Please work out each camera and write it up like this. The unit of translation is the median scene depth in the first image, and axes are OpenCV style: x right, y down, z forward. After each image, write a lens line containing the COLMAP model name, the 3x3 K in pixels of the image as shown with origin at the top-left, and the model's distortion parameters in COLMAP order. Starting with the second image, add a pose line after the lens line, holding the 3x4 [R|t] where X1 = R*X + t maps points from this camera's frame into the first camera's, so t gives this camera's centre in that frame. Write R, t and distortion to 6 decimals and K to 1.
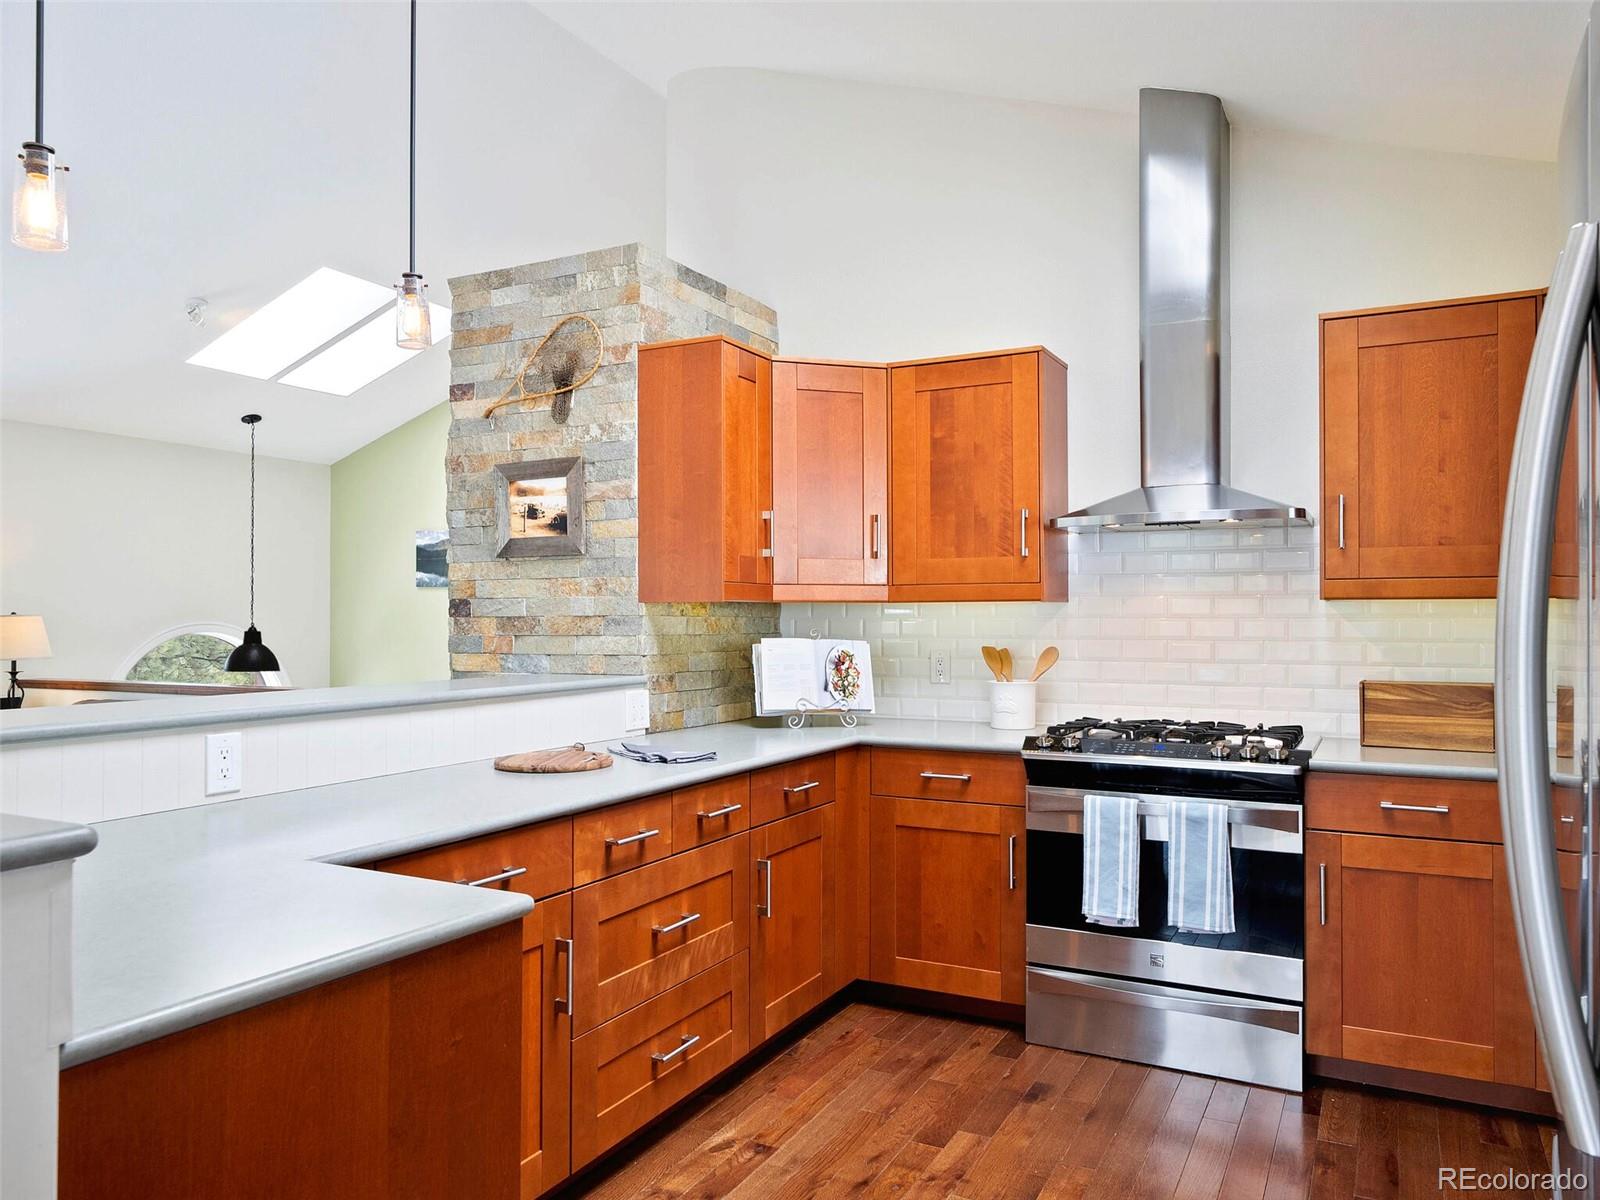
lens RADIAL K [[1134.5, 0, 799.7], [0, 1134.5, 605.6], [0, 0, 1]] dist [-0.002477, 0.000766]
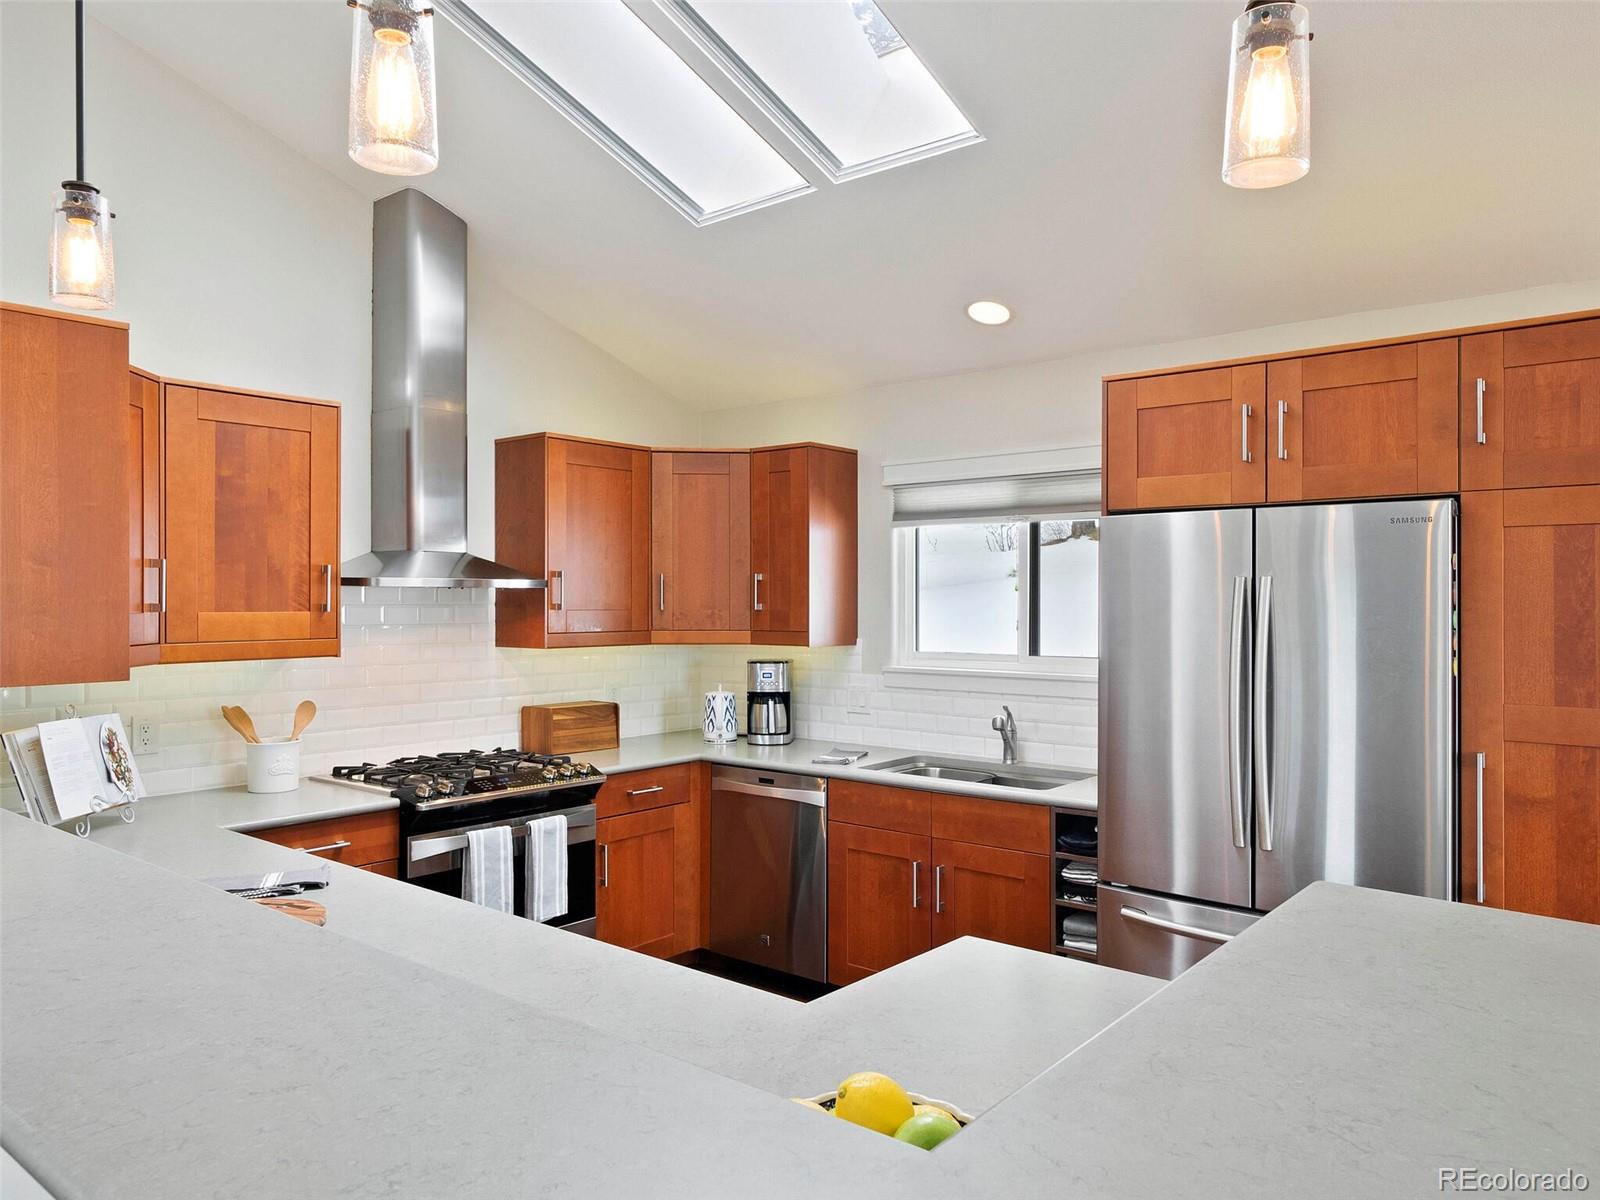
lens RADIAL K [[1108.2, 0, 817.8], [0, 1108.2, 601.0], [0, 0, 1]] dist [-0.005998, -0.002260]
pose [[0.192390, 0.000206, 0.981319, -0.659966], [-0.011771, 0.999929, 0.002098, -0.059858], [-0.981248, -0.011955, 0.192378, 0.393004]]
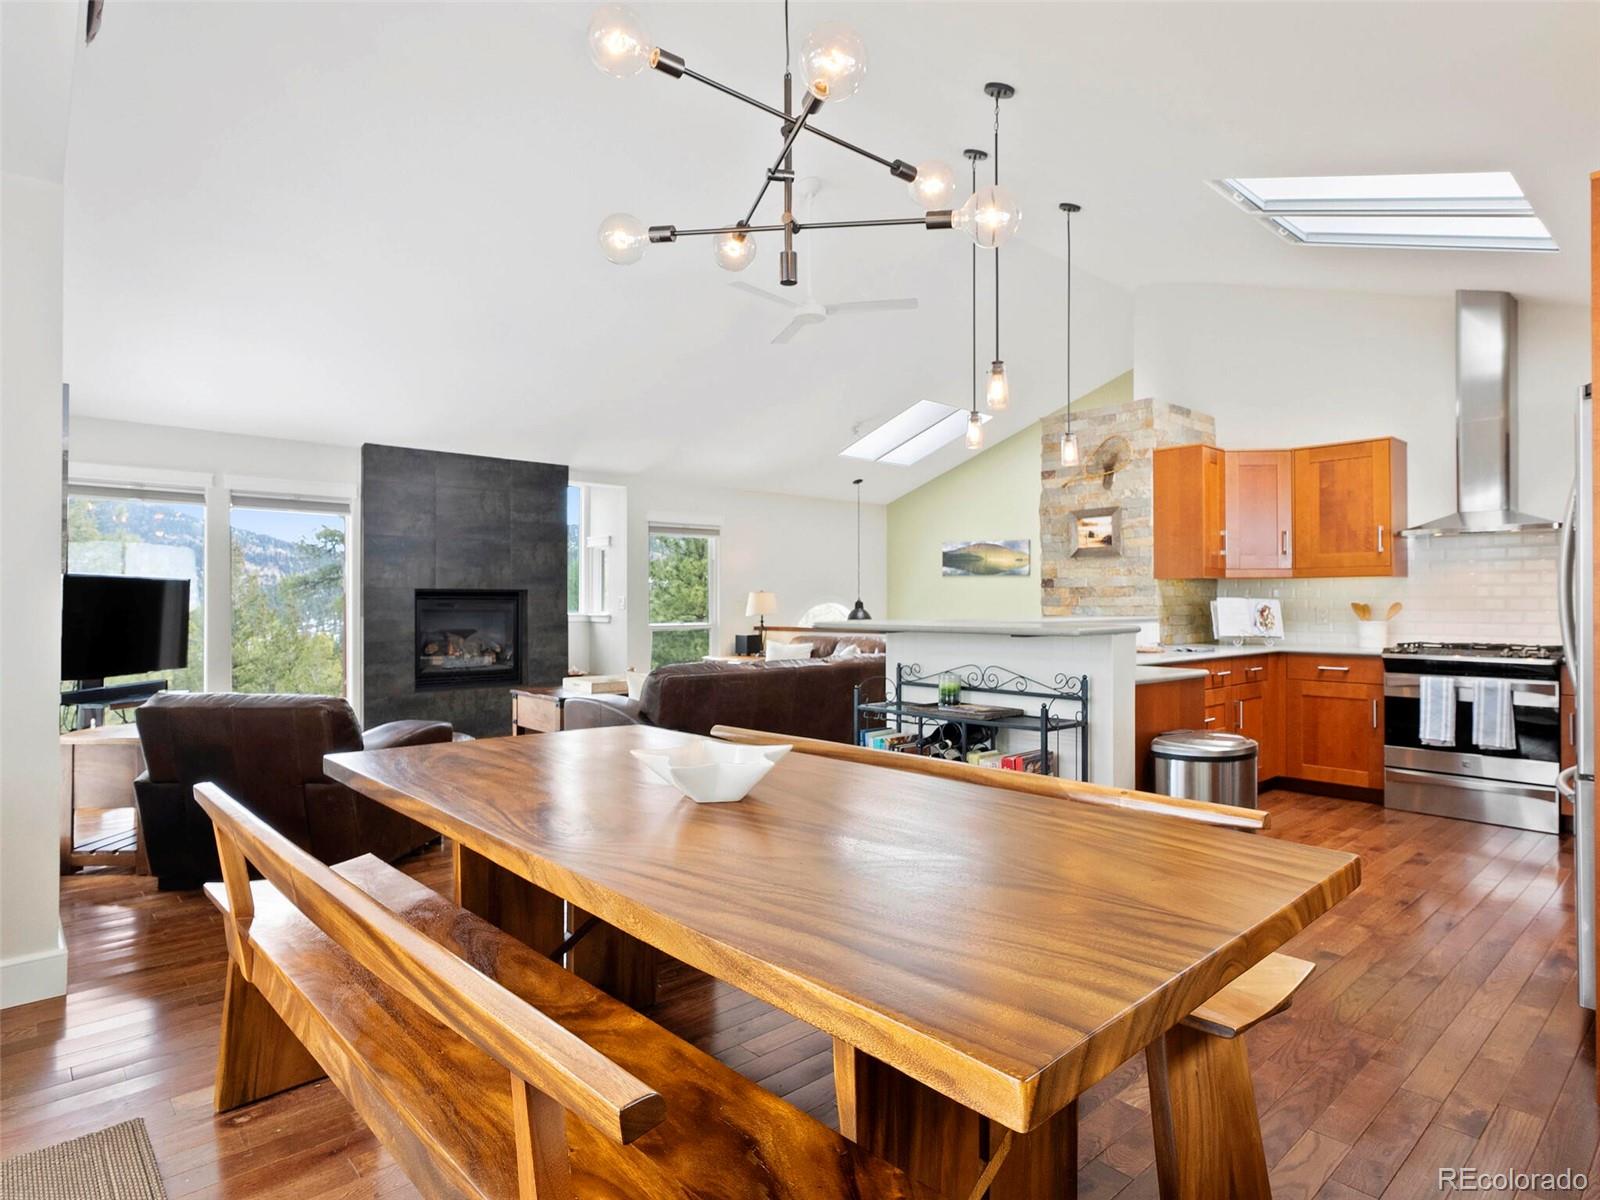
lens RADIAL K [[885.2, 0, 800.0], [0, 885.2, 600.0], [0, 0, 1]] dist [0.004429, 0.000013]
pose [[0.938978, -0.001685, -0.343972, -0.187179], [0.004251, 0.999968, 0.006705, 0.020465], [0.343950, -0.007757, 0.938956, -0.657985]]
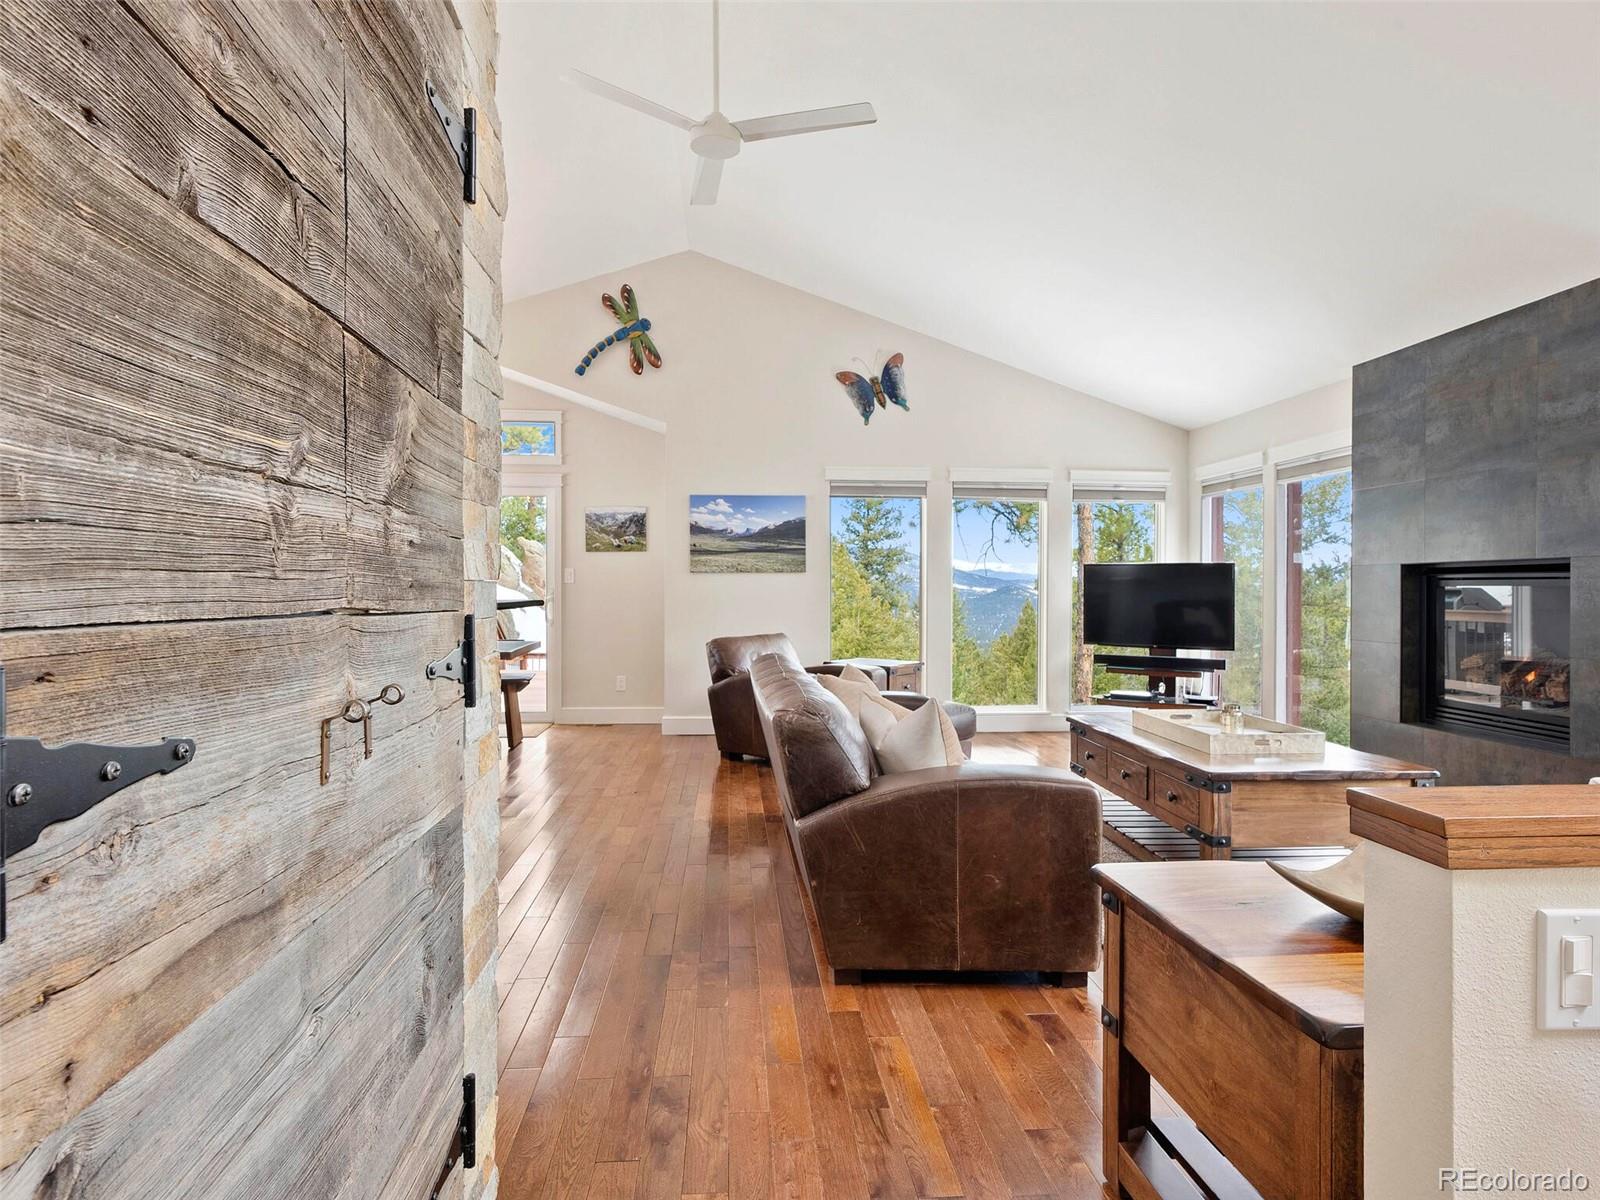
lens RADIAL K [[895.2, 0, 807.3], [0, 895.2, 586.3], [0, 0, 1]] dist [-0.002191, 0.000719]
pose [[-0.842683, -0.005611, -0.538381, -0.239860], [0.000866, 0.999930, -0.011778, 0.052453], [0.538409, -0.010391, -0.842619, 1.515078]]
